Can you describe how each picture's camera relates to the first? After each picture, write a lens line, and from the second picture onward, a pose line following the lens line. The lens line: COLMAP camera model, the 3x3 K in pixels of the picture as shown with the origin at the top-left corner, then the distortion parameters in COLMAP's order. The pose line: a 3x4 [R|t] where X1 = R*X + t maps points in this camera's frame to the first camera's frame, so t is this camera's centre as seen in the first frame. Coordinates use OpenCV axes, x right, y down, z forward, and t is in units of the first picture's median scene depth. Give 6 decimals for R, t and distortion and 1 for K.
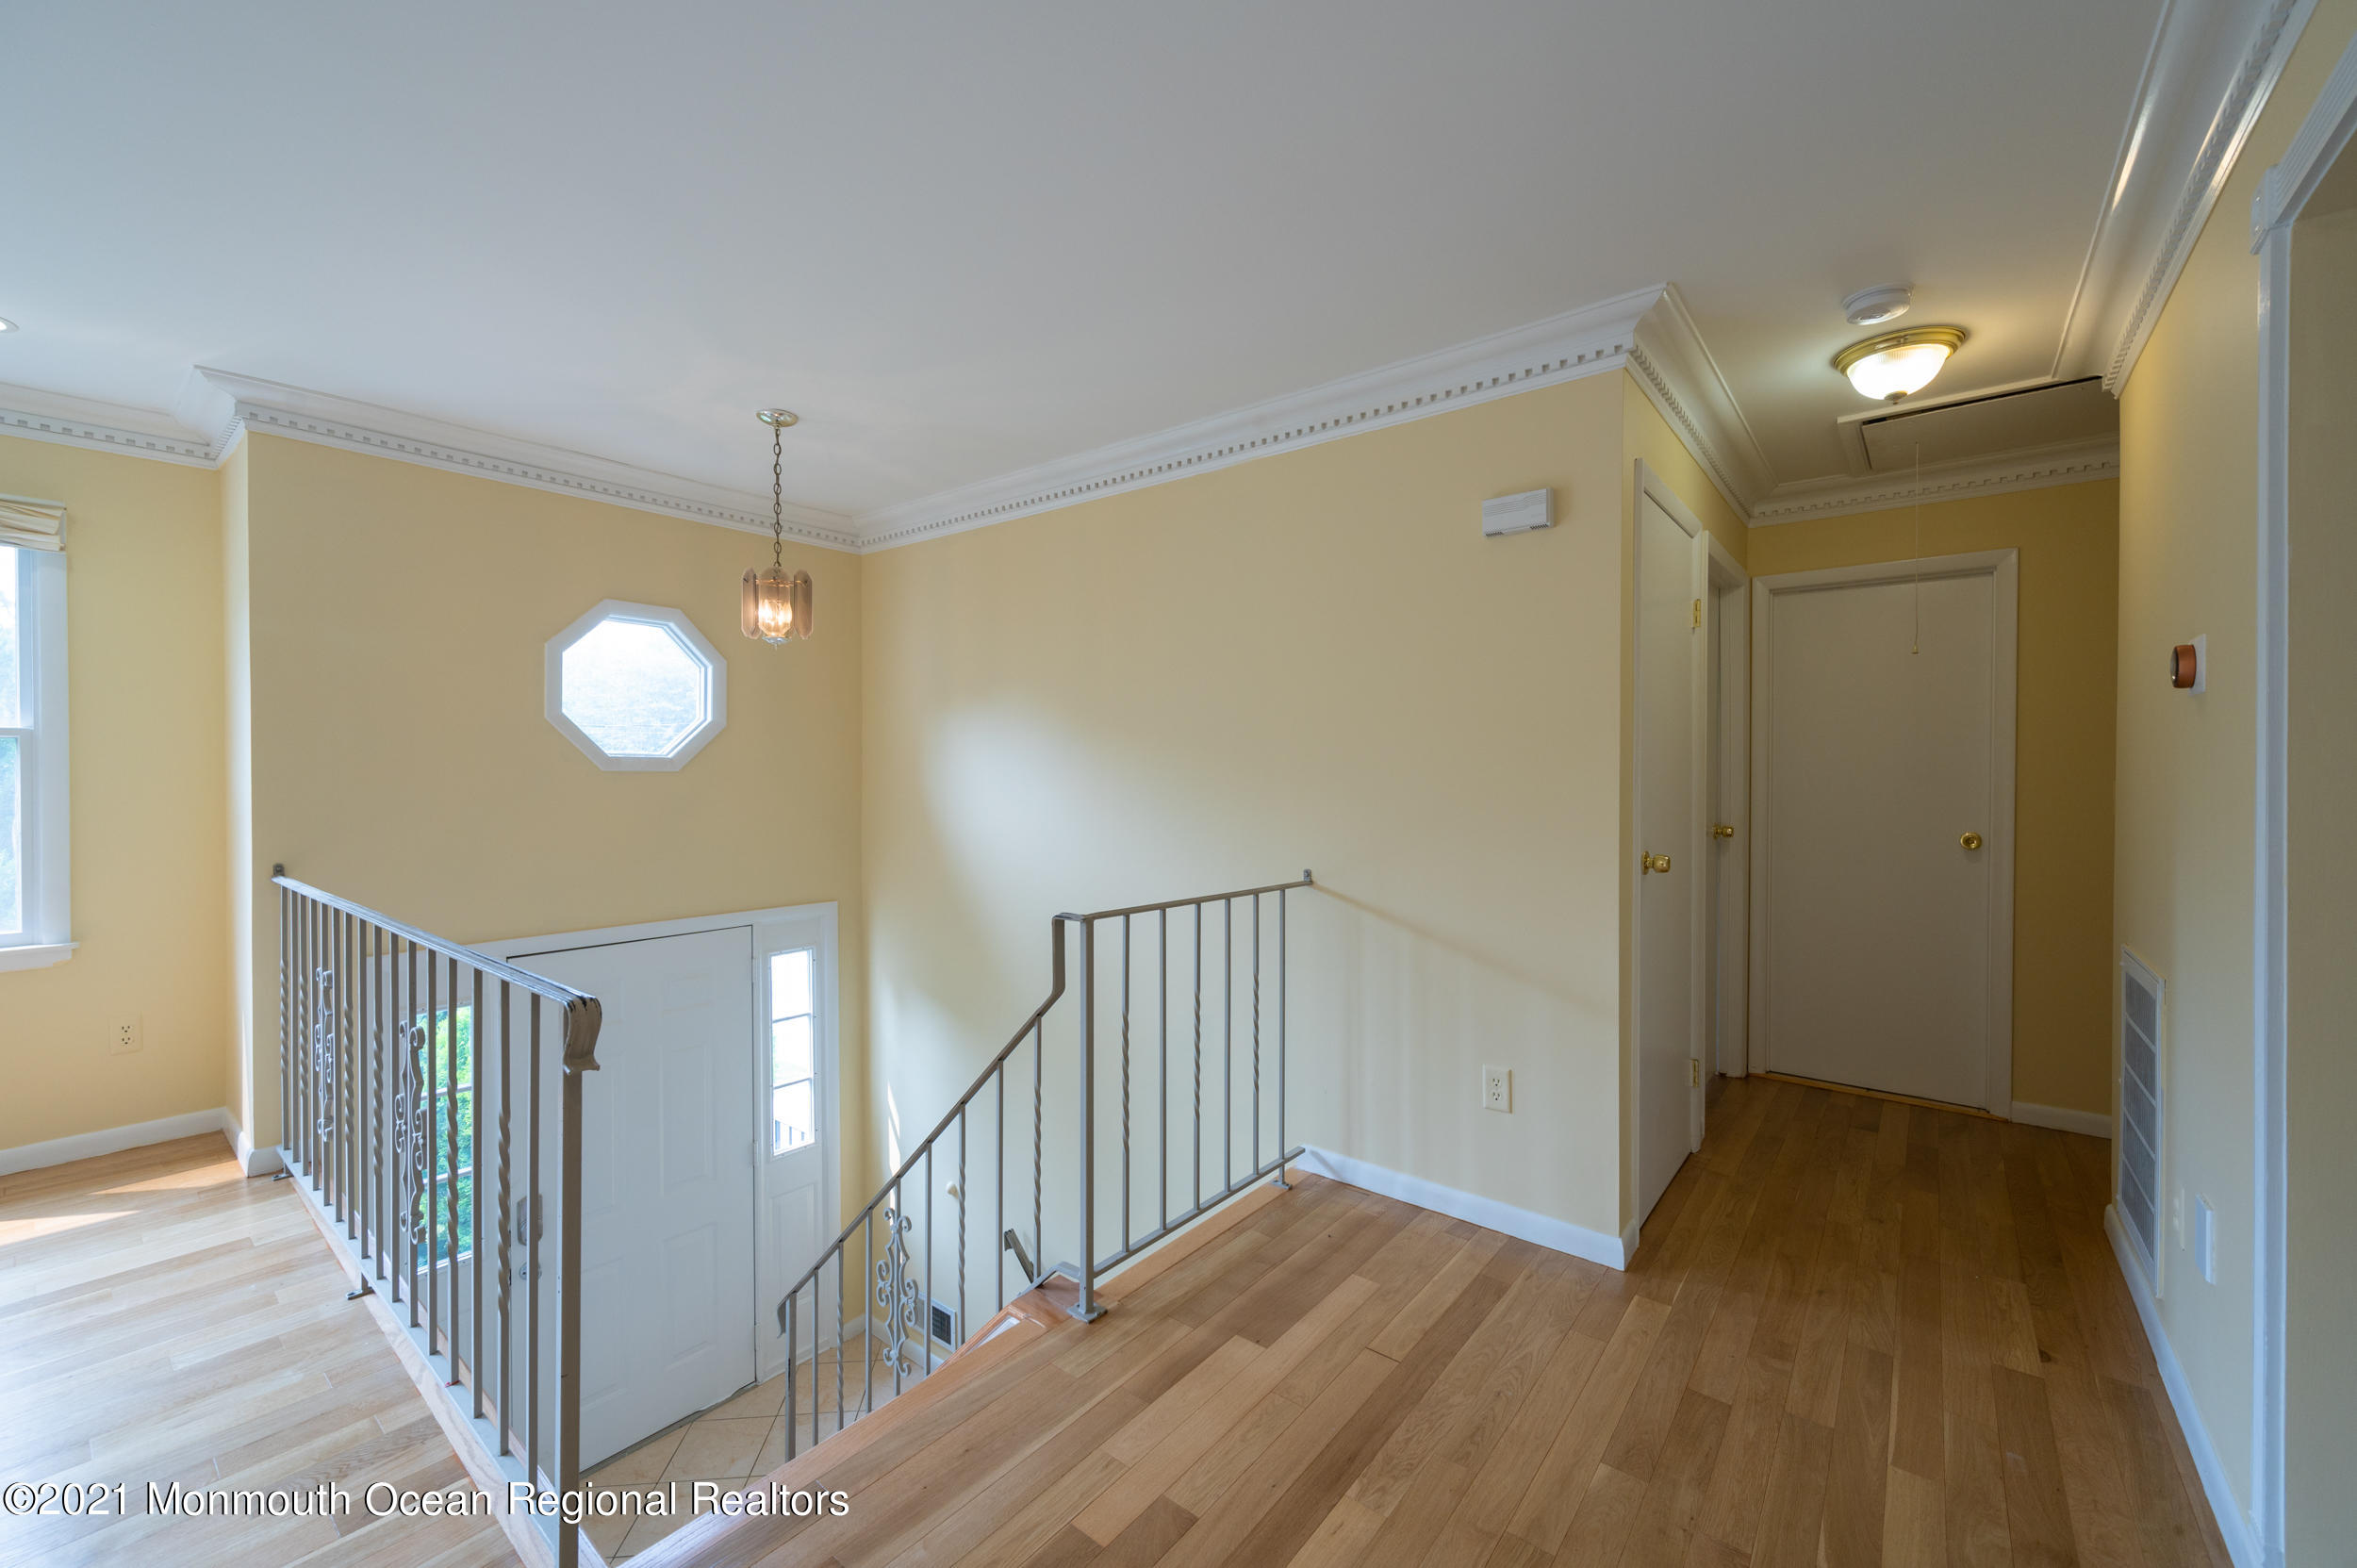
lens RADIAL K [[927.3, 0, 1181.3], [0, 927.3, 777.4], [0, 0, 1]] dist [0.001366, 0.000240]
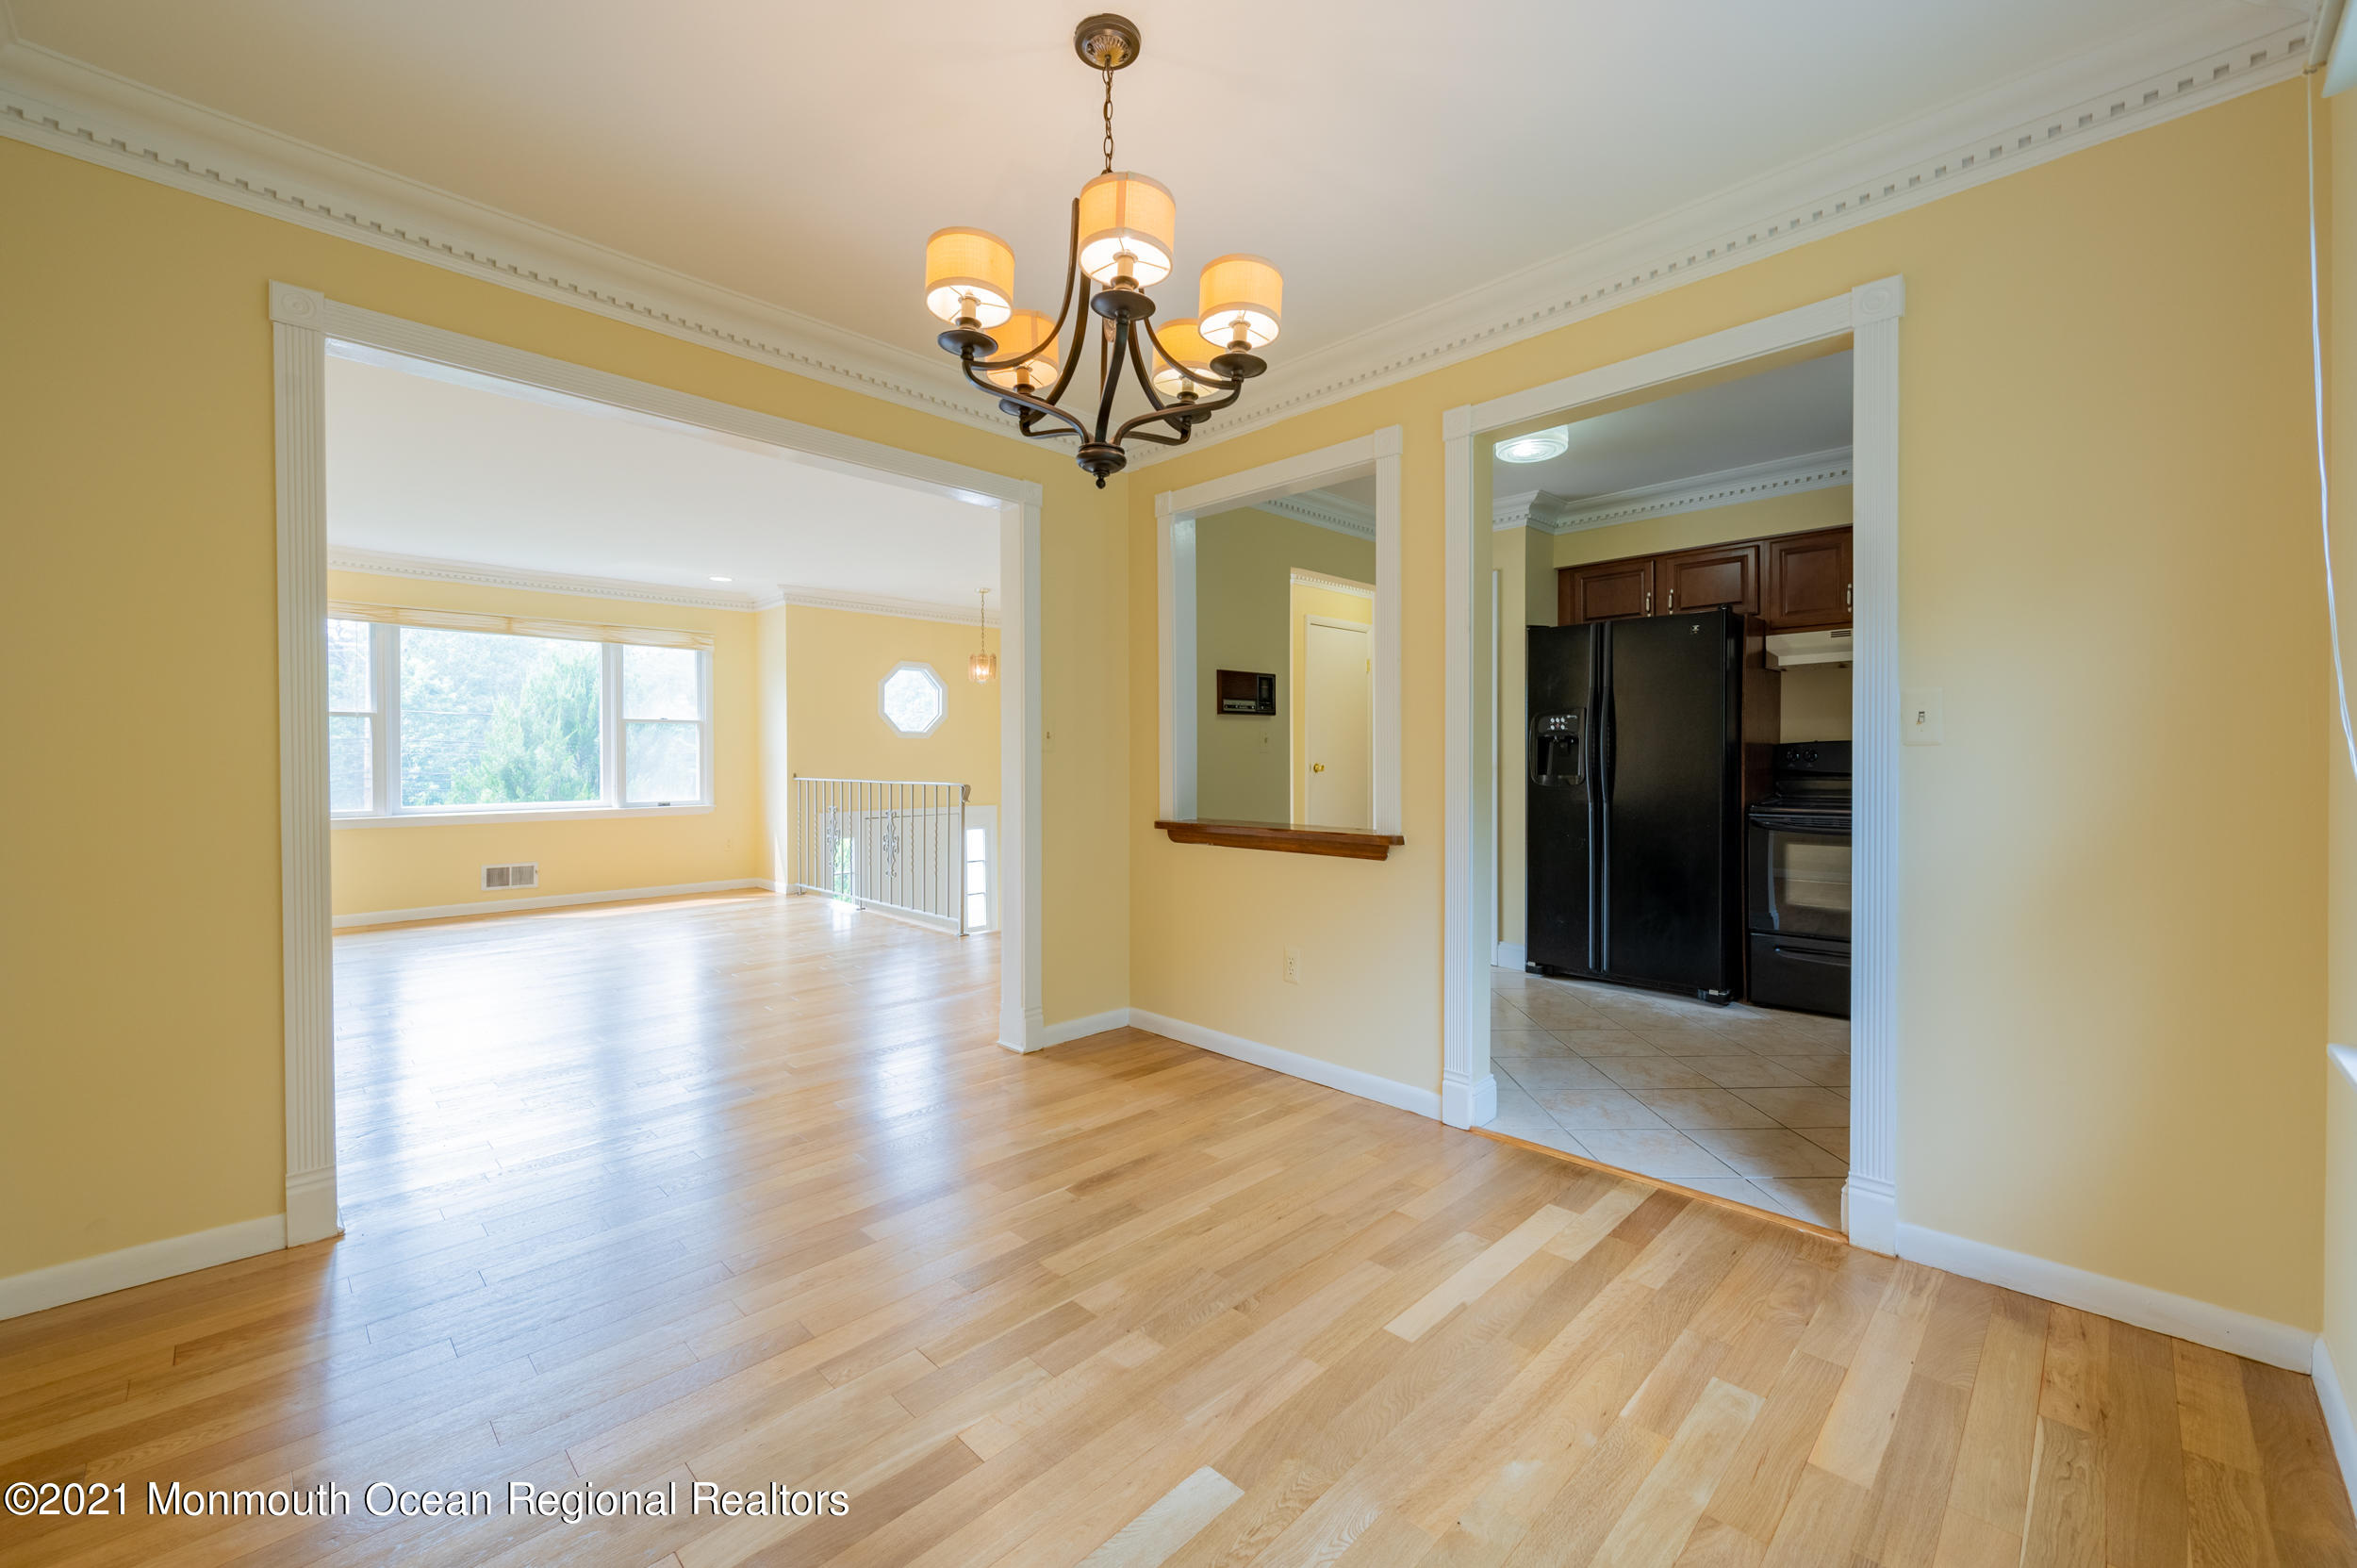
lens RADIAL K [[943.9, 0, 1178.7], [0, 943.9, 774.0], [0, 0, 1]] dist [-0.000126, -0.000085]
pose [[0.994152, -0.000894, -0.107991, 0.349938], [0.002029, 0.999944, 0.010399, 0.070696], [0.107975, -0.010557, 0.994098, -1.438992]]
